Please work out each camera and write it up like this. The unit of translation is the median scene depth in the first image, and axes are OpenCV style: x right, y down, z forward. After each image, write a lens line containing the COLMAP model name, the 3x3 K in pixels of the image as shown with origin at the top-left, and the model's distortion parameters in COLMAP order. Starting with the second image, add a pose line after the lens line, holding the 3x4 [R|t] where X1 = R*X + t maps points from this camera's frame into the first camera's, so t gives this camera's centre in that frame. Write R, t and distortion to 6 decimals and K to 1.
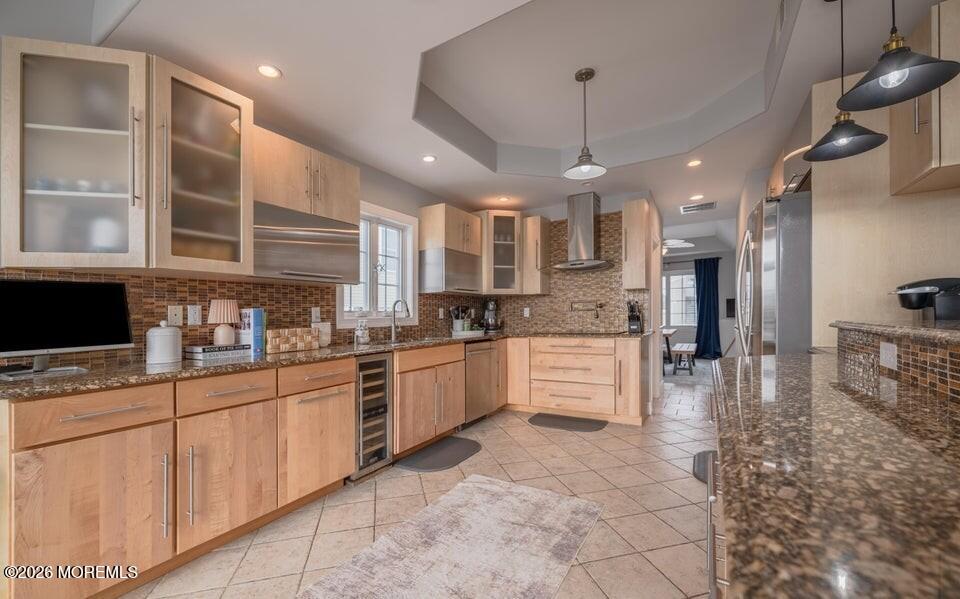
lens RADIAL K [[382.7, 0, 478.9], [0, 382.7, 317.0], [0, 0, 1]] dist [0.000192, 0.000002]
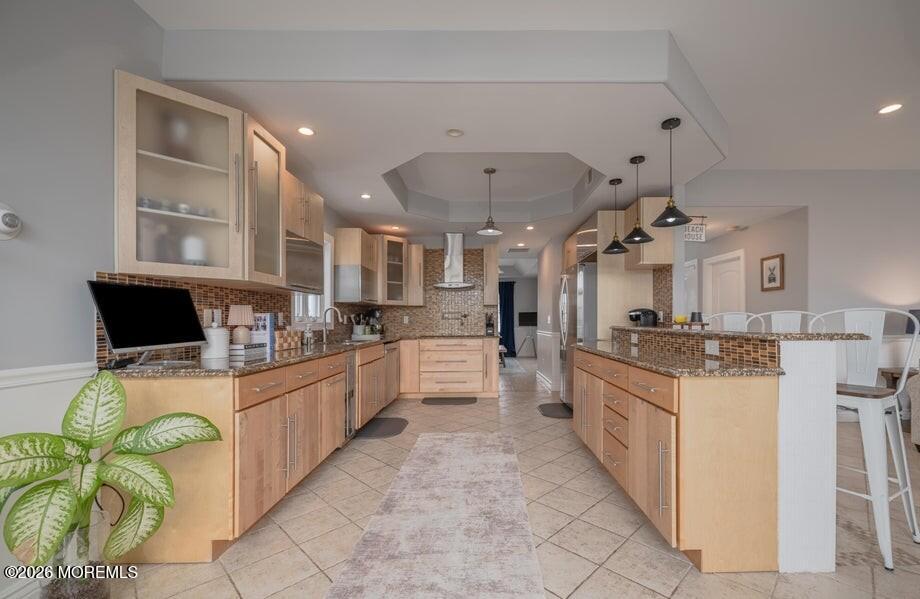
lens RADIAL K [[378.7, 0, 488.3], [0, 378.7, 323.4], [0, 0, 1]] dist [0.000337, 0.000064]
pose [[0.850170, 0.011284, 0.526388, -0.370800], [-0.008582, 0.999934, -0.007575, 0.007705], [-0.526439, 0.001922, 0.850211, -0.222542]]
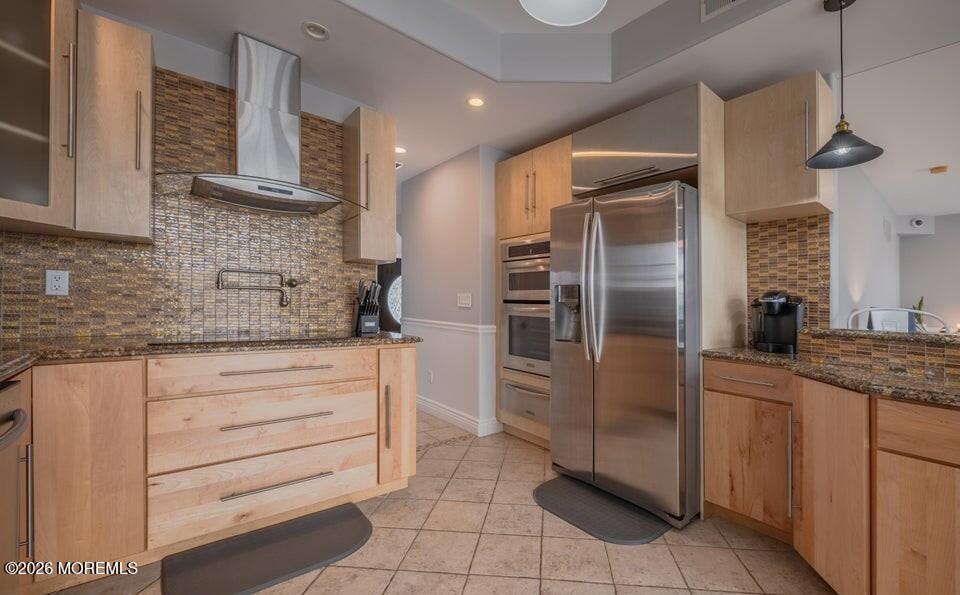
lens RADIAL K [[393.9, 0, 518.4], [0, 393.9, 312.1], [0, 0, 1]] dist [0.001337, 0.000222]
pose [[0.304617, 0.010552, 0.952416, -0.117160], [-0.036619, 0.999329, 0.000641, -0.001458], [-0.951771, -0.035072, 0.304799, 0.617575]]
